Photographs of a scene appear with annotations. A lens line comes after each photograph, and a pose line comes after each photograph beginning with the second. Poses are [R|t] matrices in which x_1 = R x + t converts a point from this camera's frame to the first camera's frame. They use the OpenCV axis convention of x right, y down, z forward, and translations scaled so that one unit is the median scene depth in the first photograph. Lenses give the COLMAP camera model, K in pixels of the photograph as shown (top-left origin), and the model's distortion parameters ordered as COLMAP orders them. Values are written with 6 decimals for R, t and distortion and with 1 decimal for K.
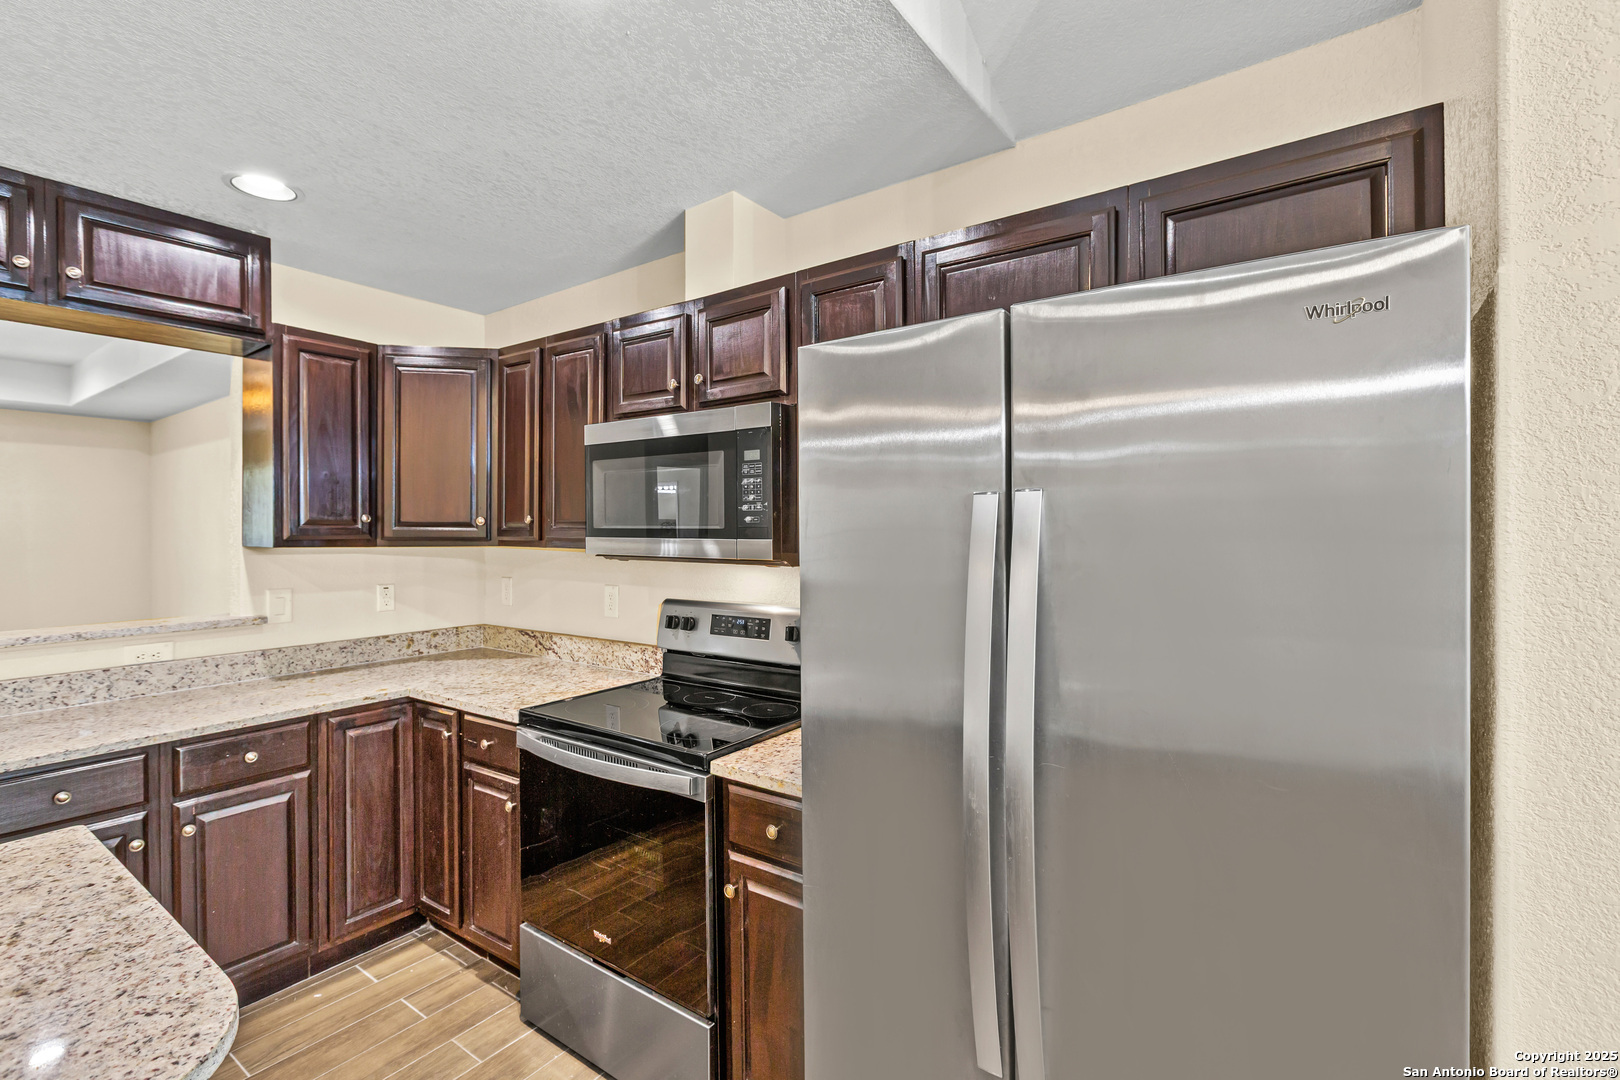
lens RADIAL K [[714.9, 0, 775.9], [0, 714.9, 528.1], [0, 0, 1]] dist [0.003402, -0.001855]
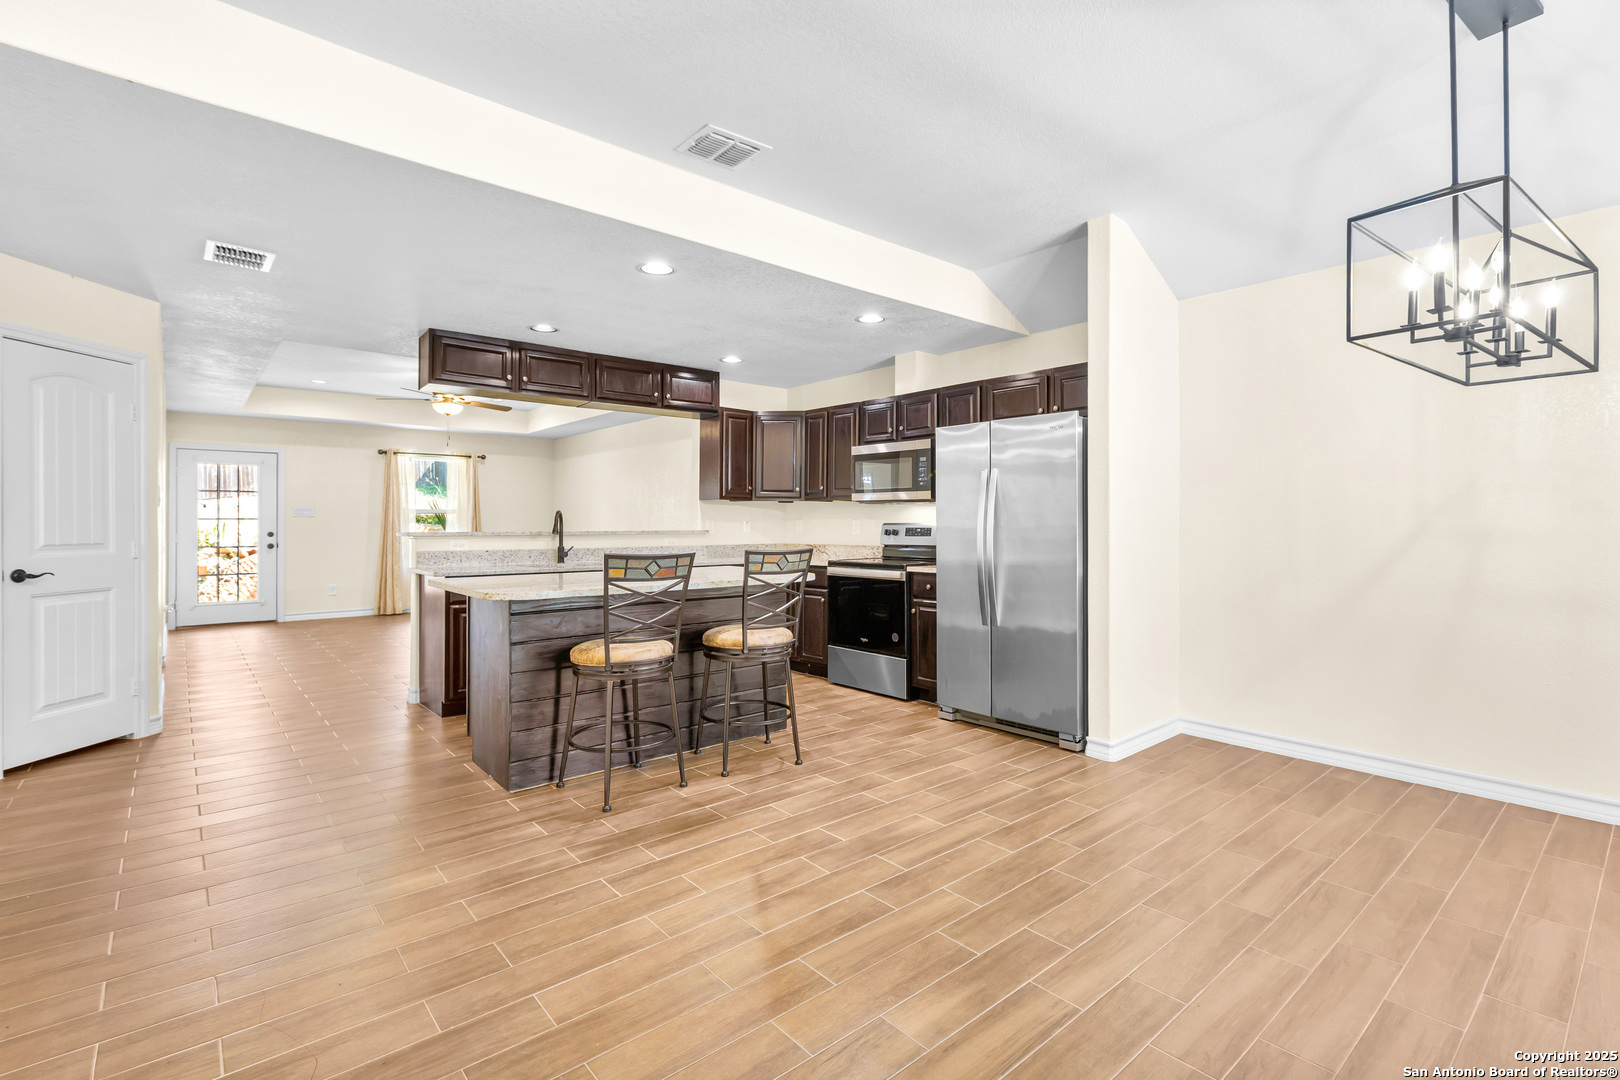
lens RADIAL K [[714.9, 0, 746.7], [0, 714.9, 510.6], [0, 0, 1]] dist [0.003402, -0.001855]
pose [[0.958666, 0.006005, -0.284469, 0.075440], [-0.011217, 0.999798, -0.016697, 0.110809], [0.284311, 0.019198, 0.958540, -1.358896]]
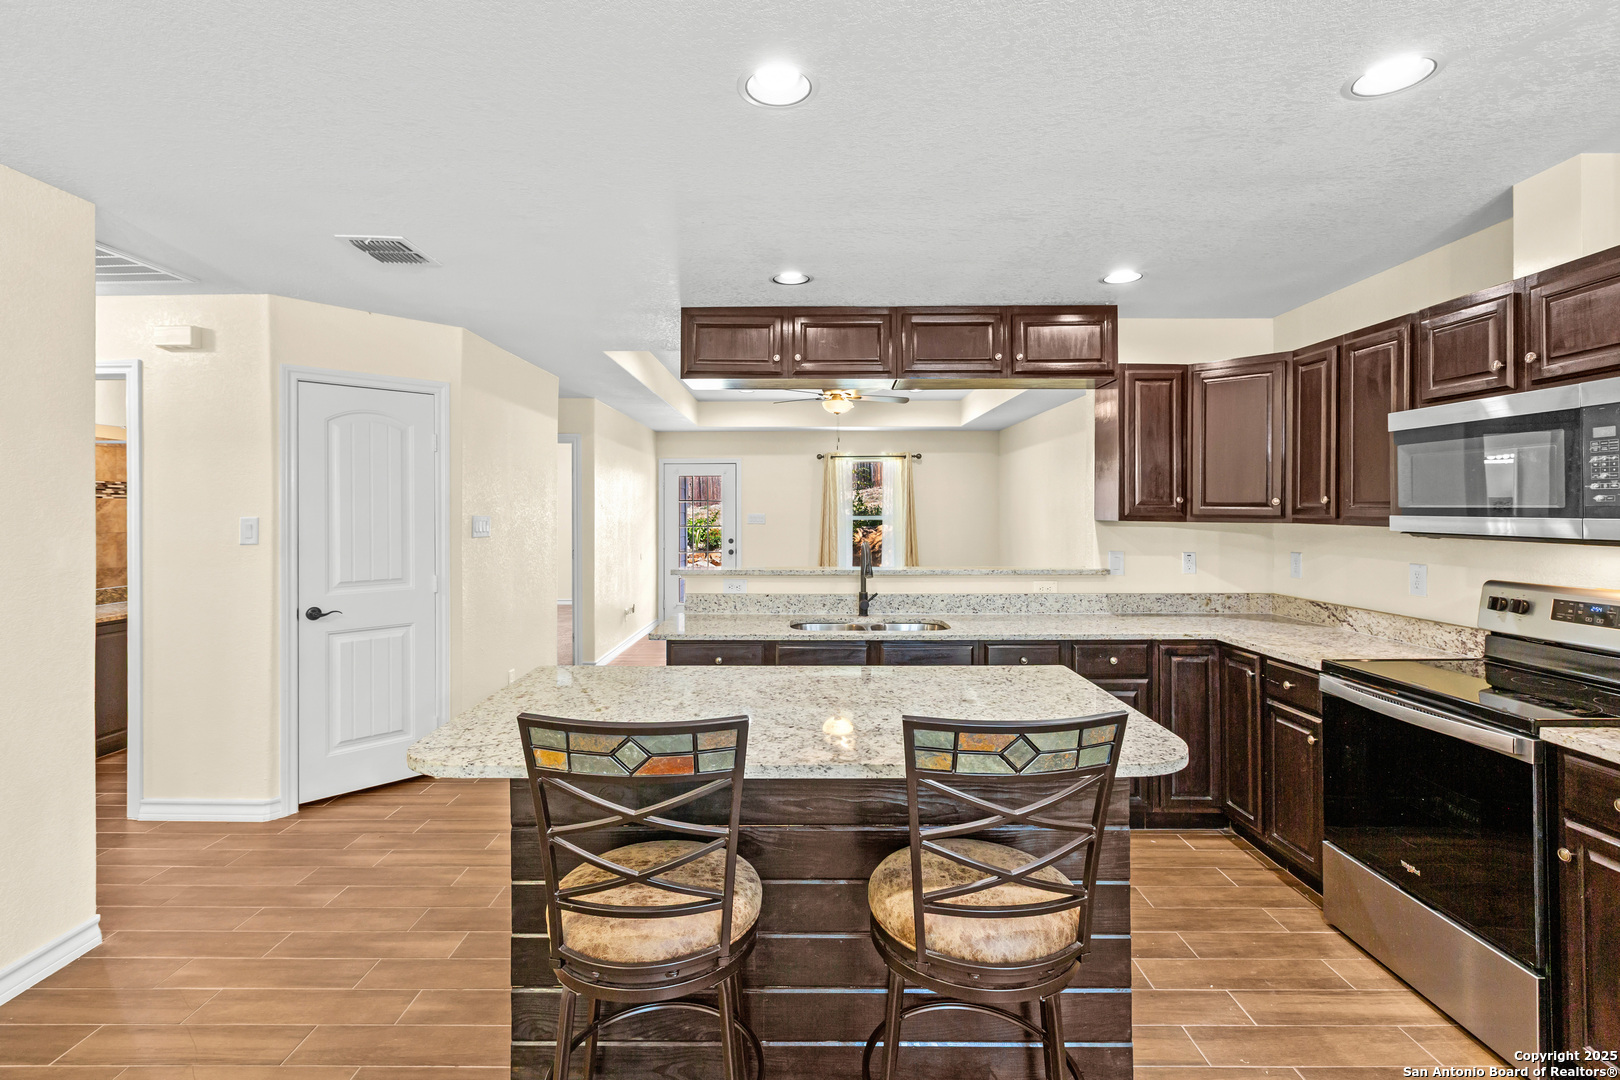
lens RADIAL K [[714.9, 0, 828.9], [0, 714.9, 505.7], [0, 0, 1]] dist [0.003402, -0.001855]
pose [[0.614814, -0.000854, -0.788672, 0.069353], [-0.002070, 0.999994, -0.002696, 0.001967], [0.788670, 0.003290, 0.614808, -0.342517]]
